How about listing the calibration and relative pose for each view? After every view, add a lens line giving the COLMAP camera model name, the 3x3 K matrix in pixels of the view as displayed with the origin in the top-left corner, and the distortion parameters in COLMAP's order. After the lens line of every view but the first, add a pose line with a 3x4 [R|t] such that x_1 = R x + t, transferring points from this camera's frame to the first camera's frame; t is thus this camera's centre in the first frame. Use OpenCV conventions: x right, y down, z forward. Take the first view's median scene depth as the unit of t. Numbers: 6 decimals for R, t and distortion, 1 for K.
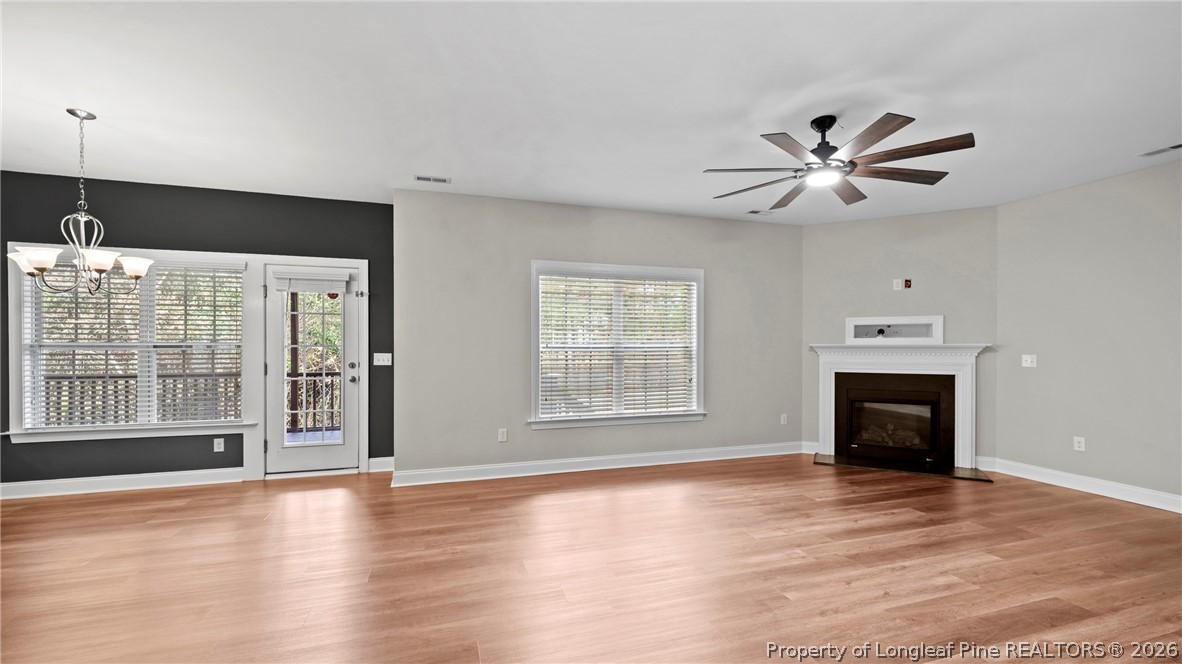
lens RADIAL K [[479.0, 0, 590.0], [0, 479.0, 348.1], [0, 0, 1]] dist [0.003419, 0.000836]
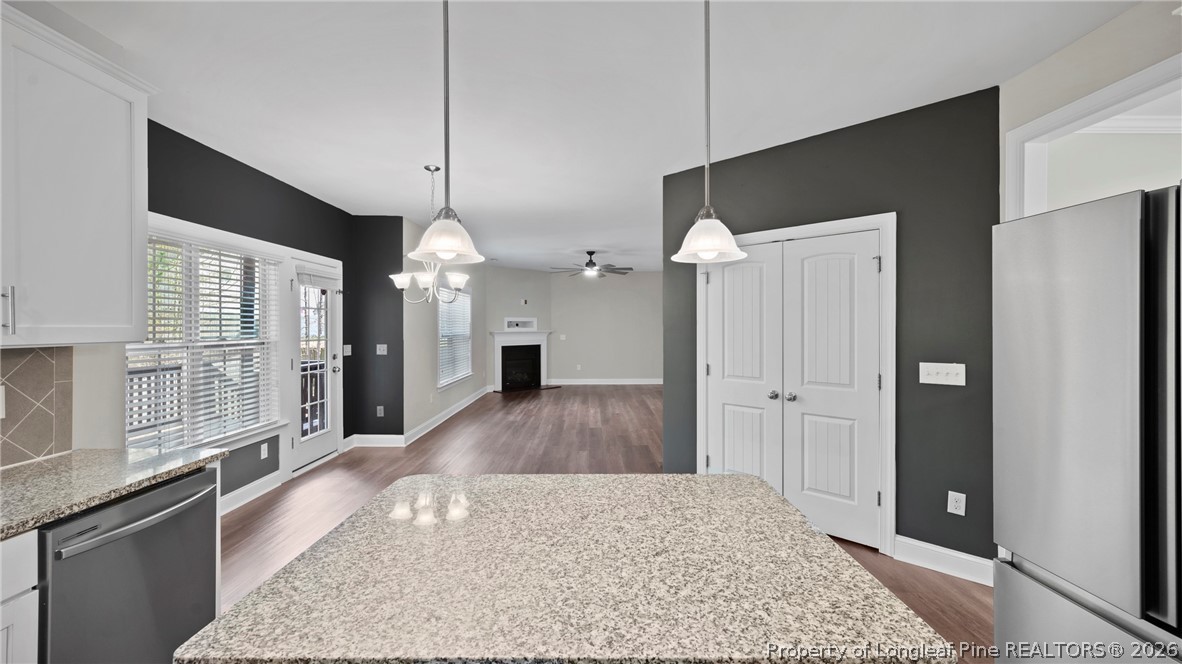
lens RADIAL K [[479.0, 0, 590.5], [0, 479.0, 322.9], [0, 0, 1]] dist [0.003419, 0.000836]
pose [[0.295112, 0.003190, 0.955457, -1.484636], [0.011799, 0.999906, -0.006983, -0.029663], [-0.955390, 0.013335, 0.295046, 0.131106]]
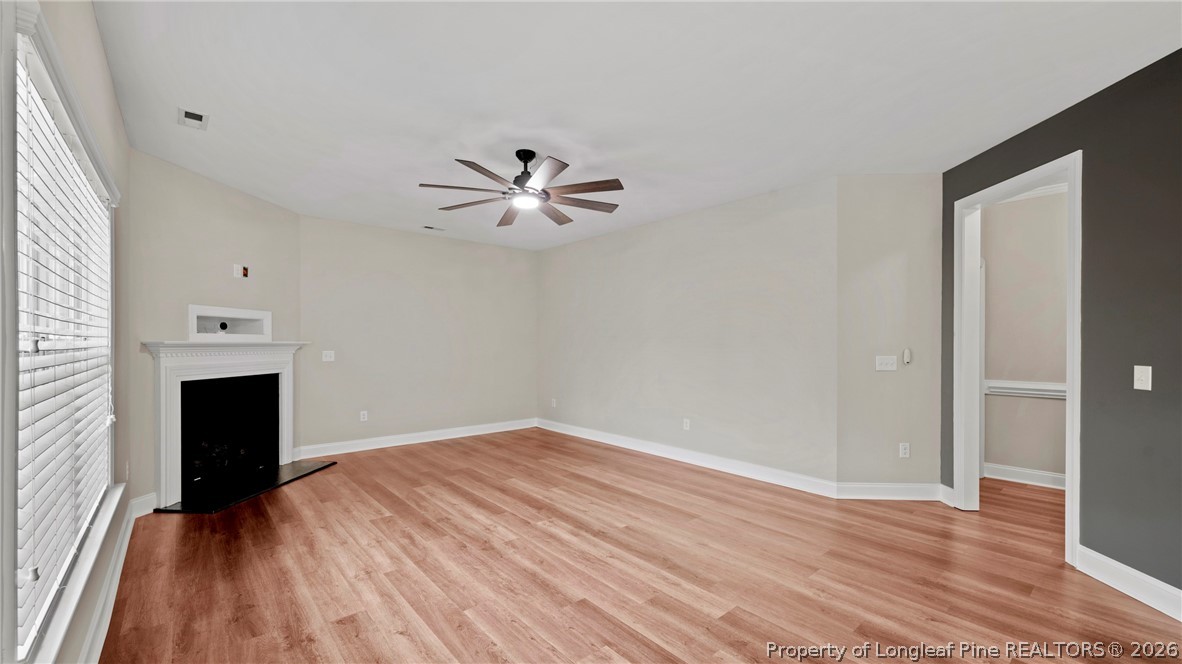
lens RADIAL K [[479.0, 0, 591.2], [0, 479.0, 344.8], [0, 0, 1]] dist [0.003419, 0.000836]
pose [[-0.396834, -0.006794, 0.917865, -0.454358], [0.001496, 0.999966, 0.008049, -0.009774], [-0.917889, 0.004567, -0.396811, 0.909293]]
